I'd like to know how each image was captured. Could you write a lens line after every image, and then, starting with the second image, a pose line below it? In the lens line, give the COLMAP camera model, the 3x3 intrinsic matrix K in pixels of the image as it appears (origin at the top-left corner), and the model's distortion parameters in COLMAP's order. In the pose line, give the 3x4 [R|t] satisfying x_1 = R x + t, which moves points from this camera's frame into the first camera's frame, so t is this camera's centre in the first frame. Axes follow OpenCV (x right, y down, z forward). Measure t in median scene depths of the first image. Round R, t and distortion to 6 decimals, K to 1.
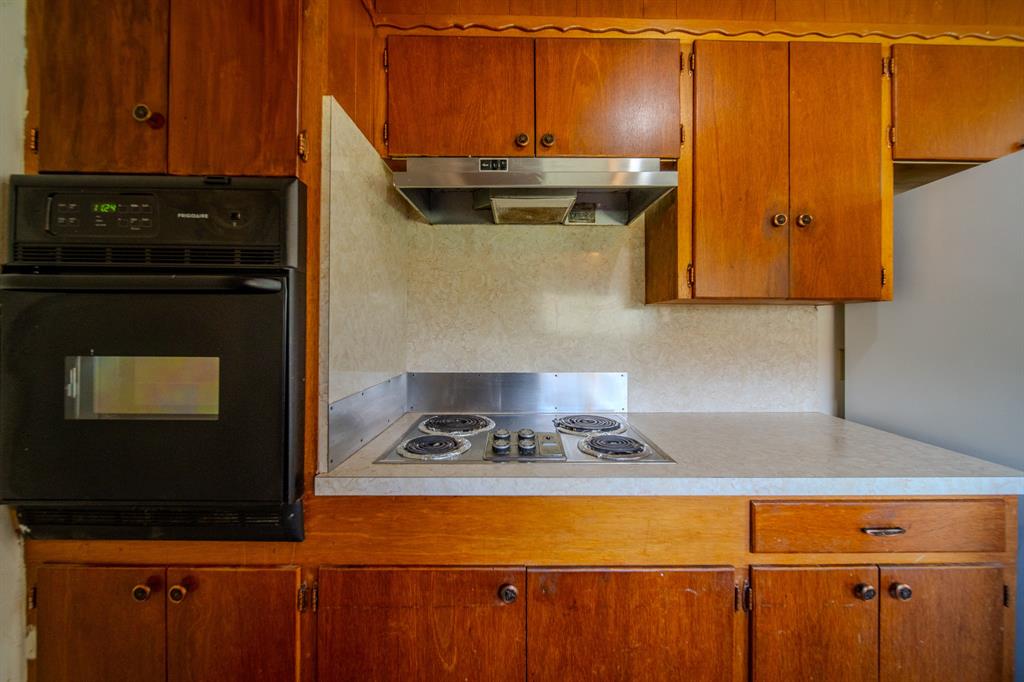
lens RADIAL K [[367.3, 0, 511.4], [0, 367.3, 331.3], [0, 0, 1]] dist [-0.000637, -0.001526]
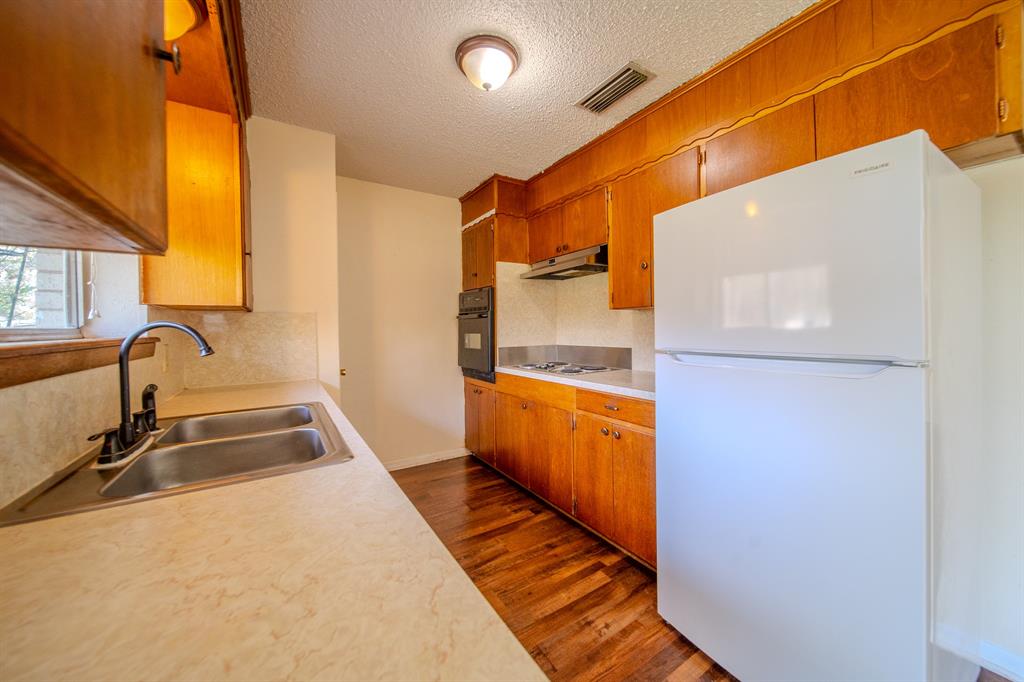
lens RADIAL K [[367.3, 0, 516.8], [0, 367.3, 333.0], [0, 0, 1]] dist [-0.000637, -0.001526]
pose [[0.531749, 0.000713, -0.846902, 1.959525], [0.005794, 0.999973, 0.004479, 0.033147], [0.846882, -0.007289, 0.531730, -0.566784]]
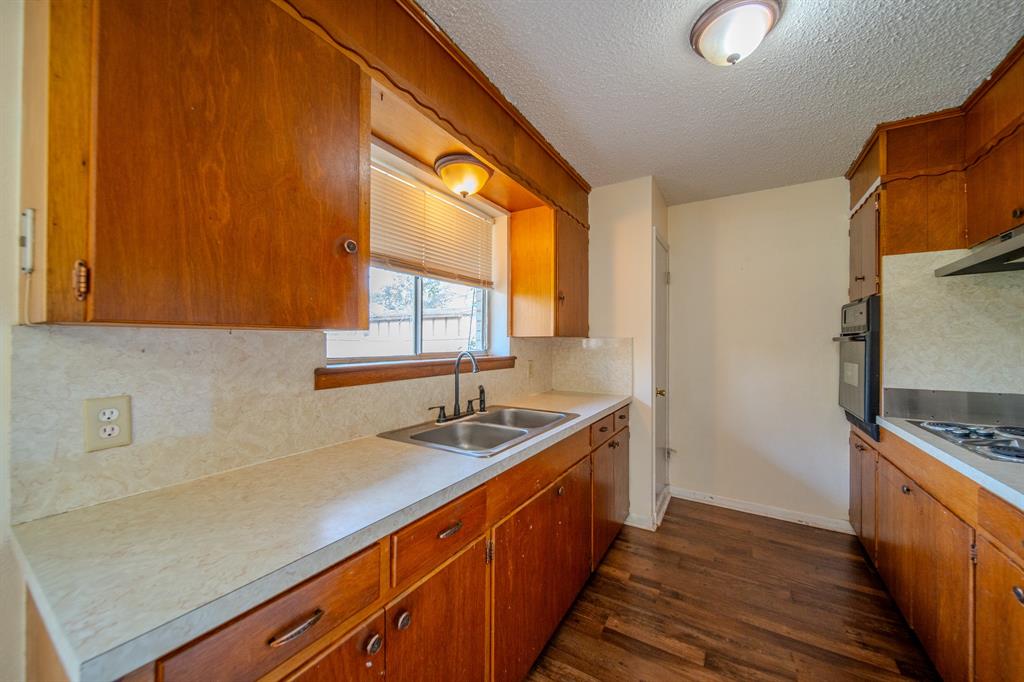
lens RADIAL K [[367.3, 0, 522.9], [0, 367.3, 340.8], [0, 0, 1]] dist [-0.000637, -0.001526]
pose [[-0.507166, -0.012718, -0.861755, 1.992005], [-0.016842, 0.999846, -0.004844, -0.036359], [0.861684, 0.012057, -0.507302, 0.171456]]
